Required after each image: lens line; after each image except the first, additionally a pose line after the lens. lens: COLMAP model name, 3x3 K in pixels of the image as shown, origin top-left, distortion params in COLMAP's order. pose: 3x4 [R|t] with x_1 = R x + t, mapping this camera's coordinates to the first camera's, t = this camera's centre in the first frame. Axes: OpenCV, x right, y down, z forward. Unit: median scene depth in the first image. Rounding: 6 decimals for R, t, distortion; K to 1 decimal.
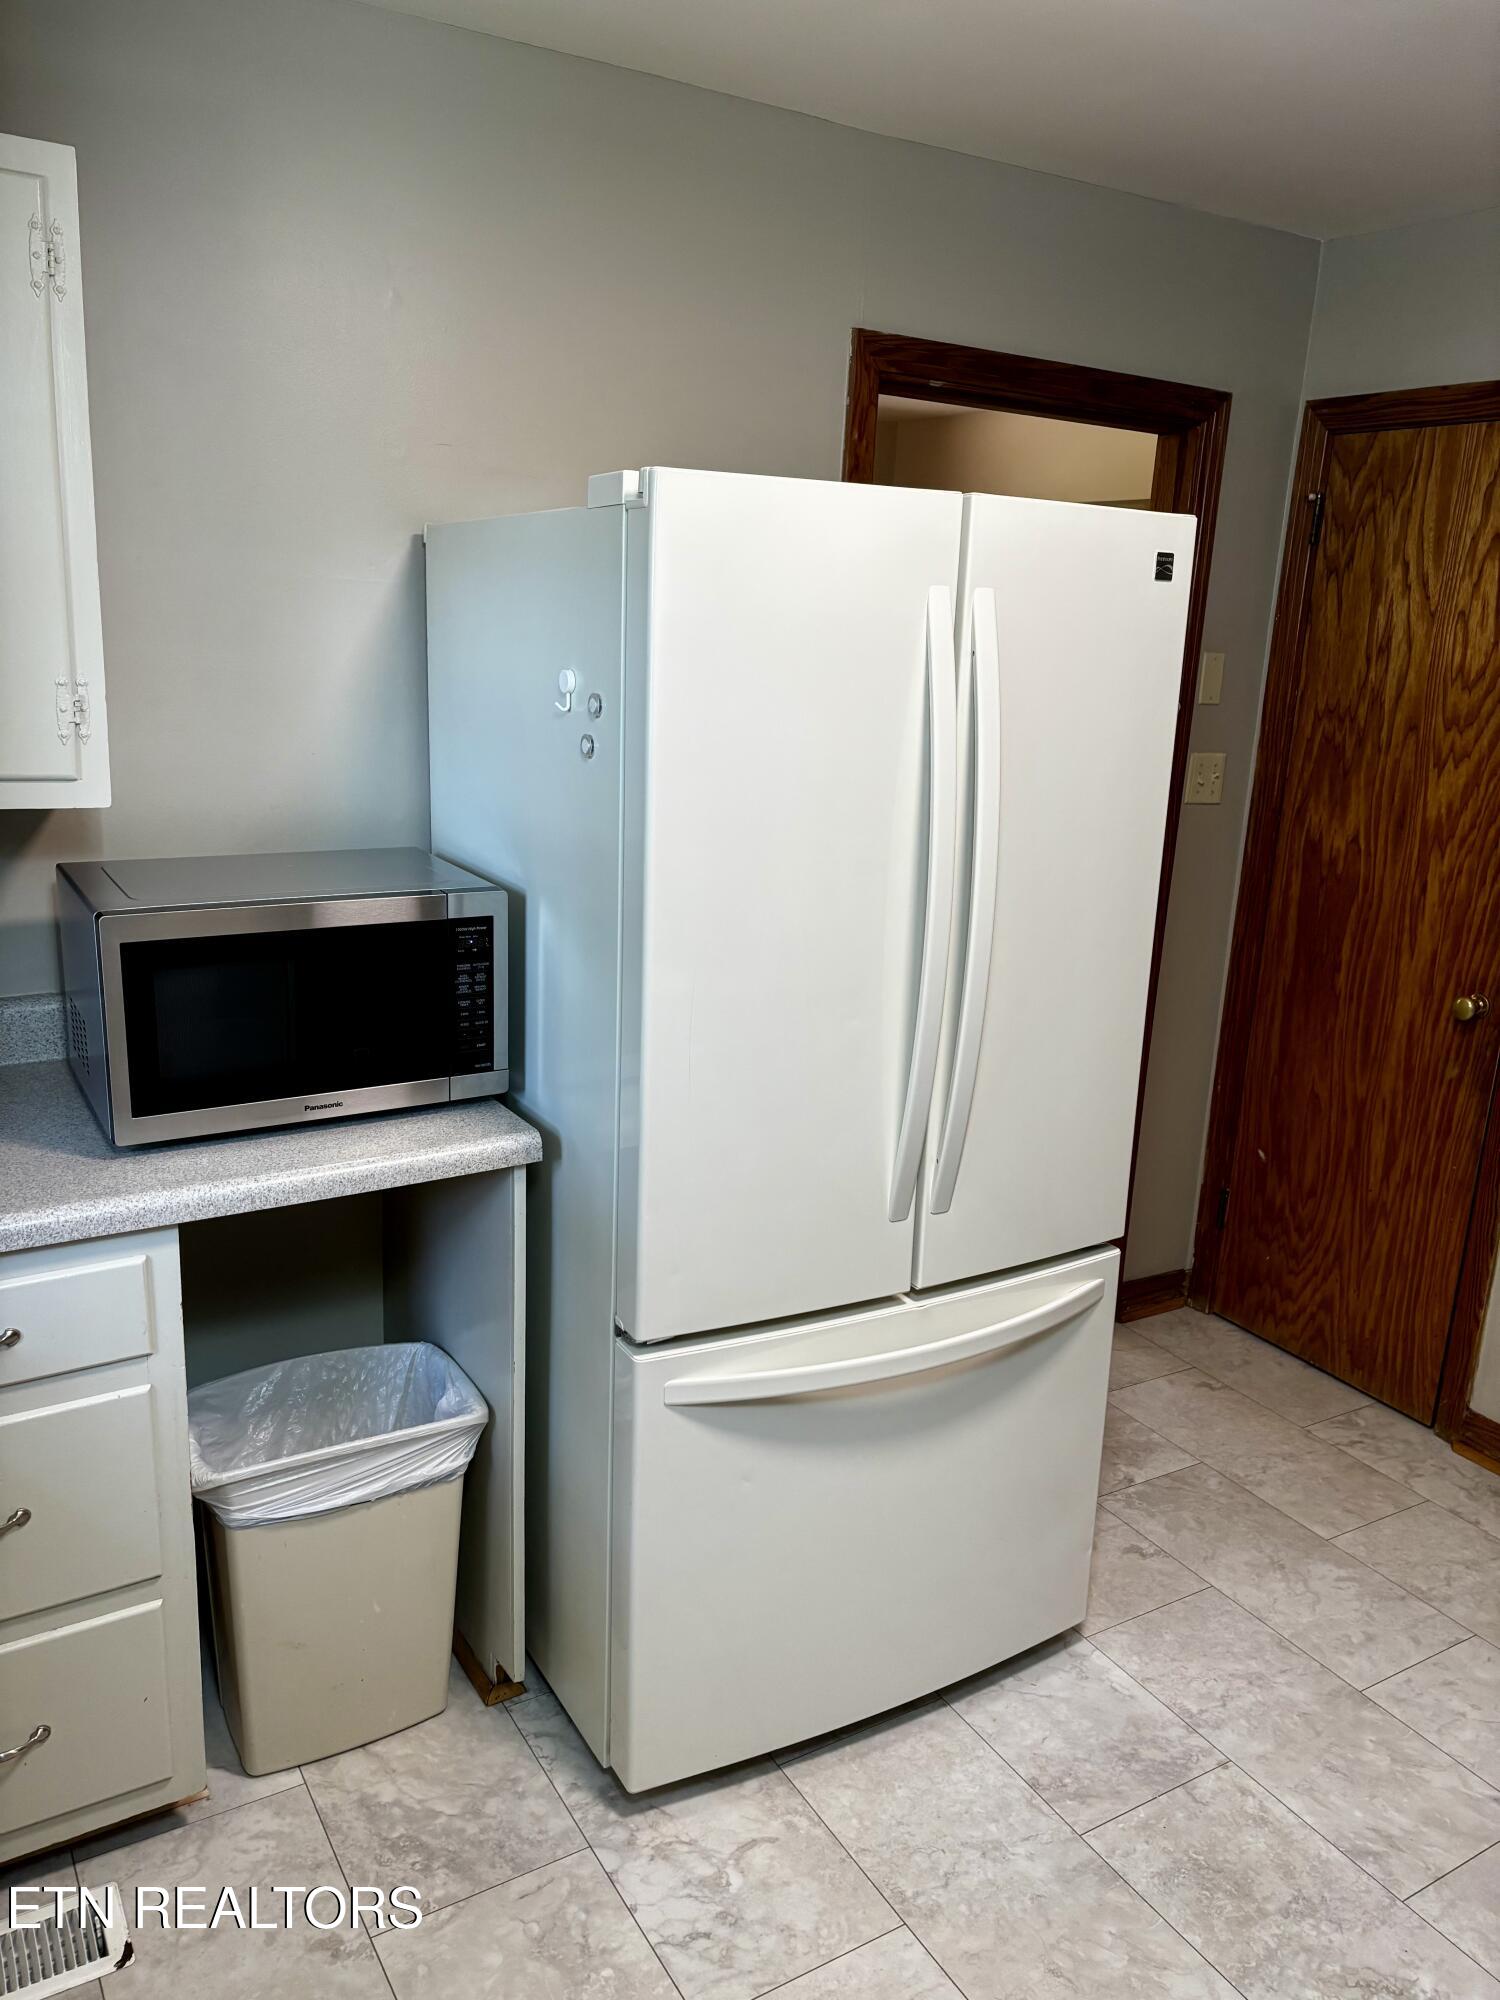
lens RADIAL K [[1520.6, 0, 750.0], [0, 1520.6, 1000.0], [0, 0, 1]] dist [0.048964, -0.045772]
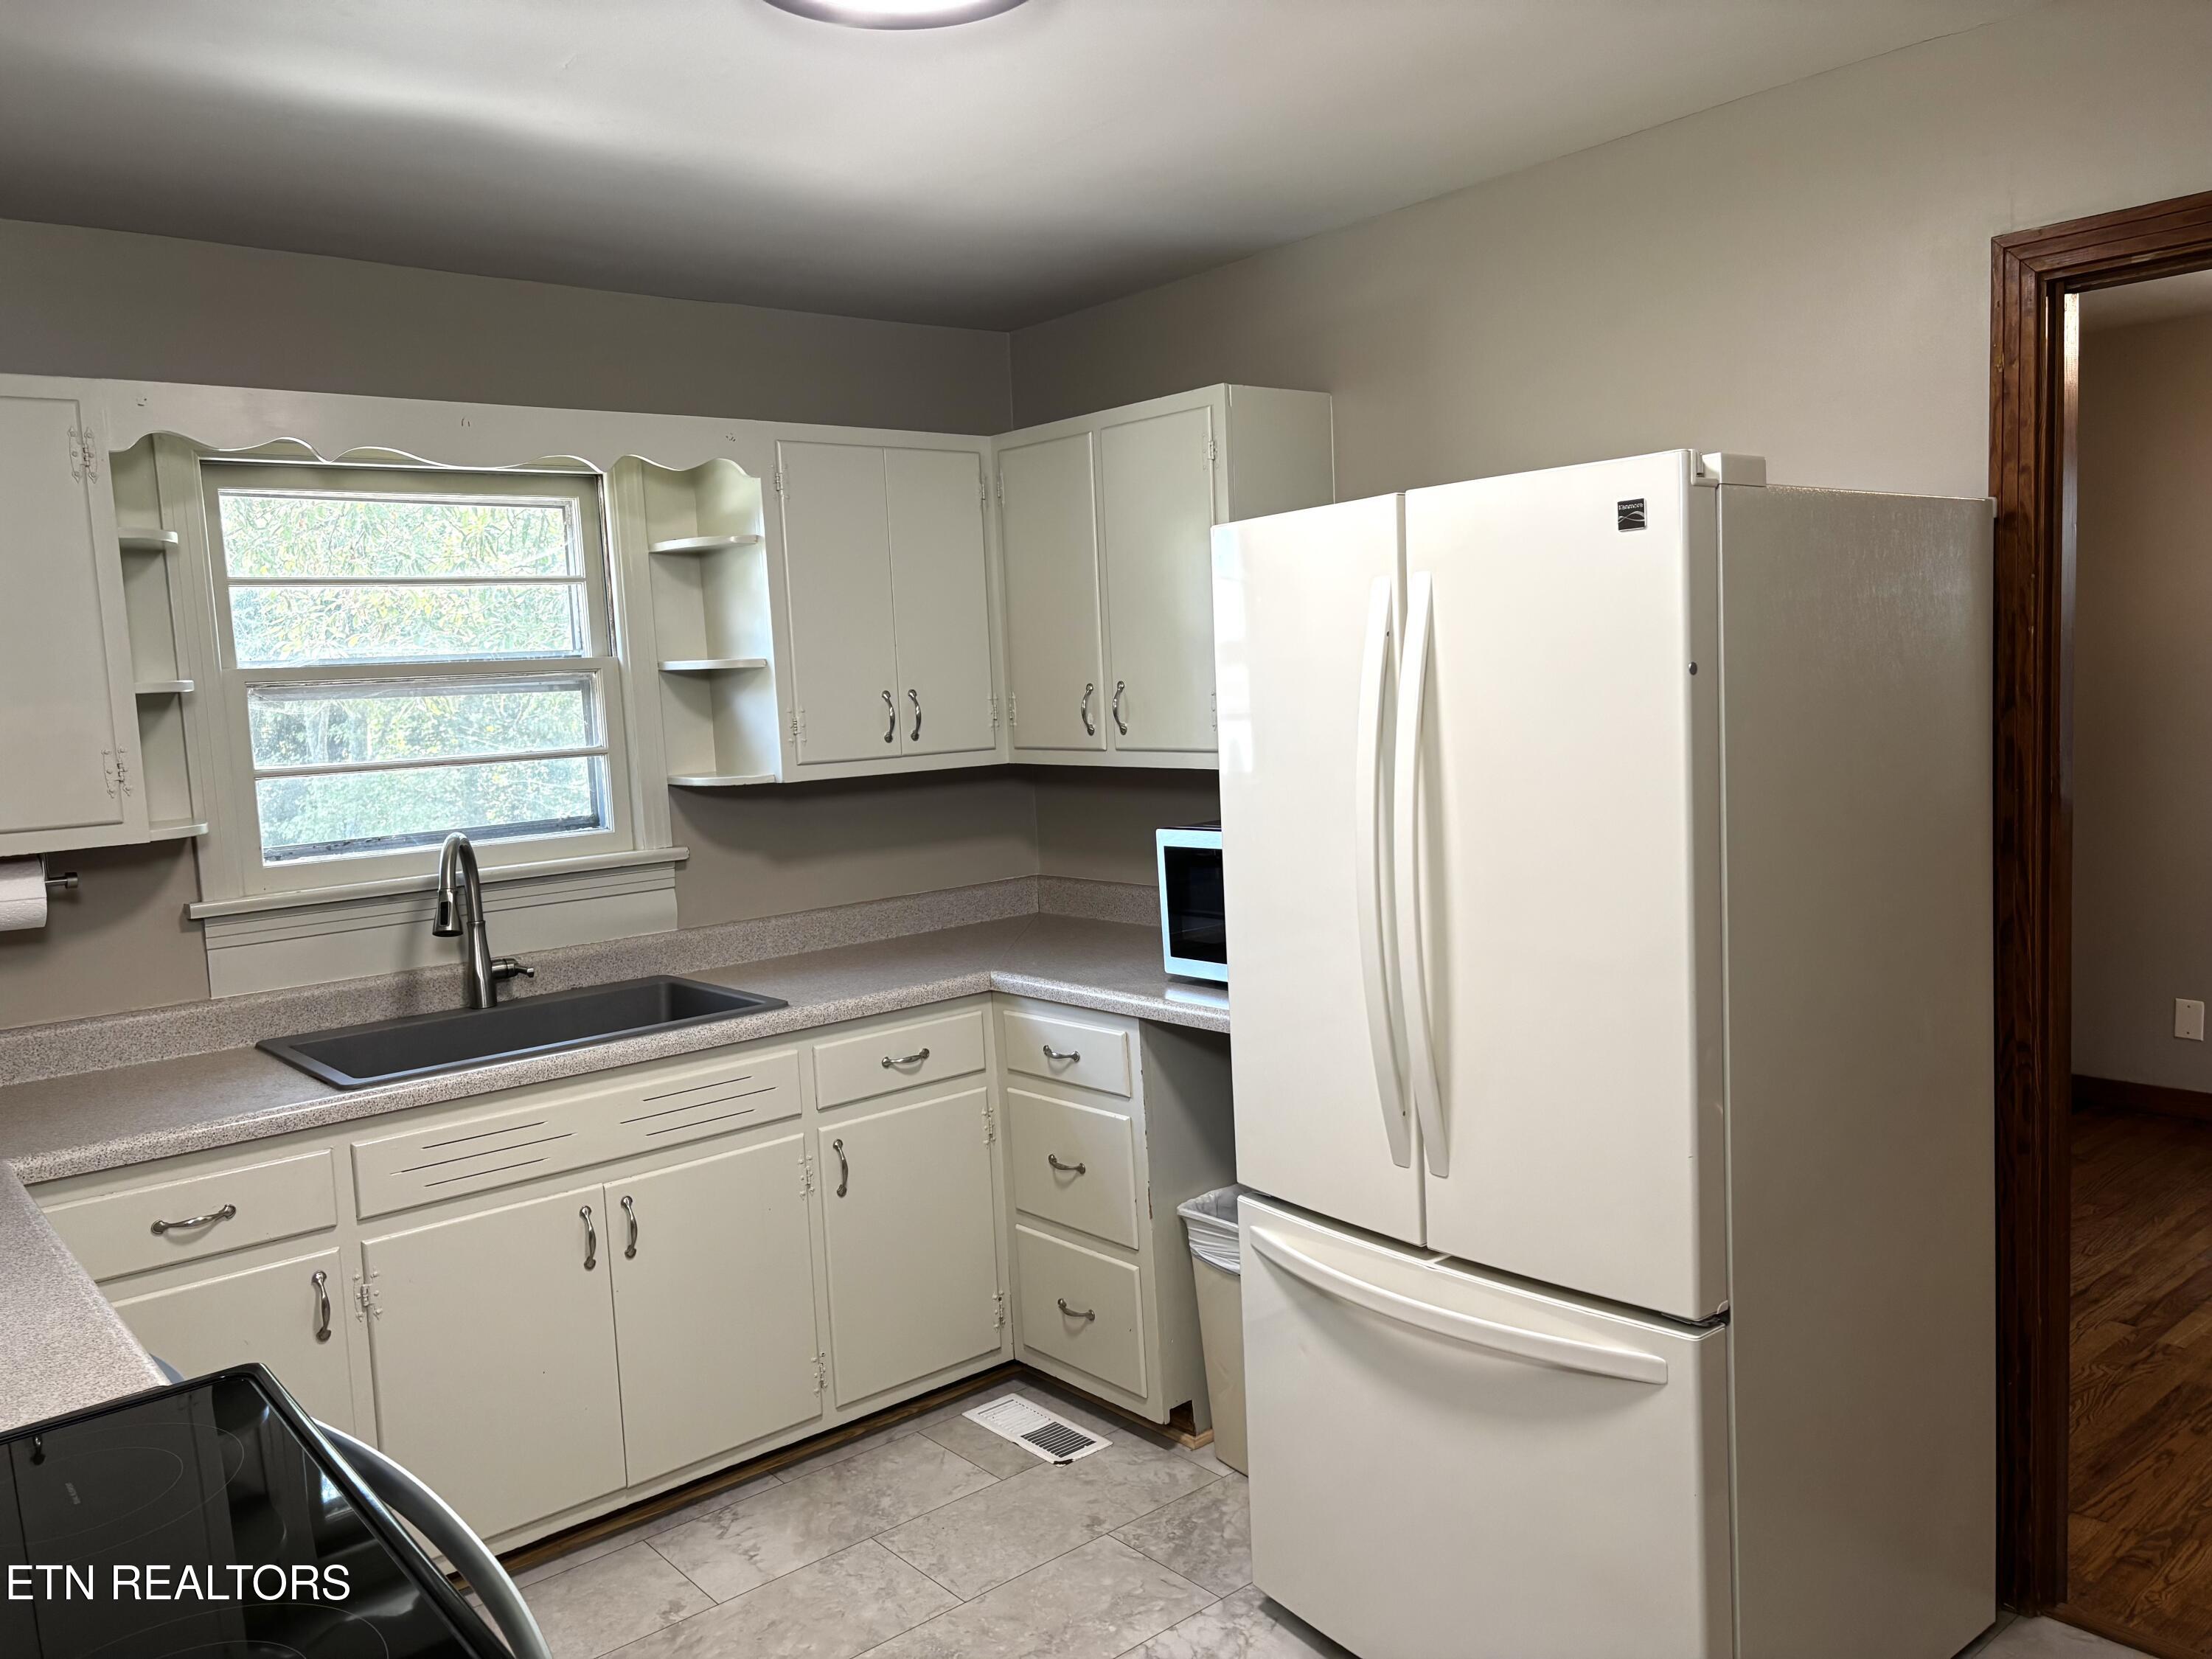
lens RADIAL K [[1681.8, 0, 1113.8], [0, 1681.8, 832.7], [0, 0, 1]] dist [0.048964, -0.045772]
pose [[0.150579, 0.040019, -0.987788, 1.218126], [-0.192465, 0.981249, 0.010415, -0.052955], [0.969682, 0.188547, 0.155458, 0.591441]]
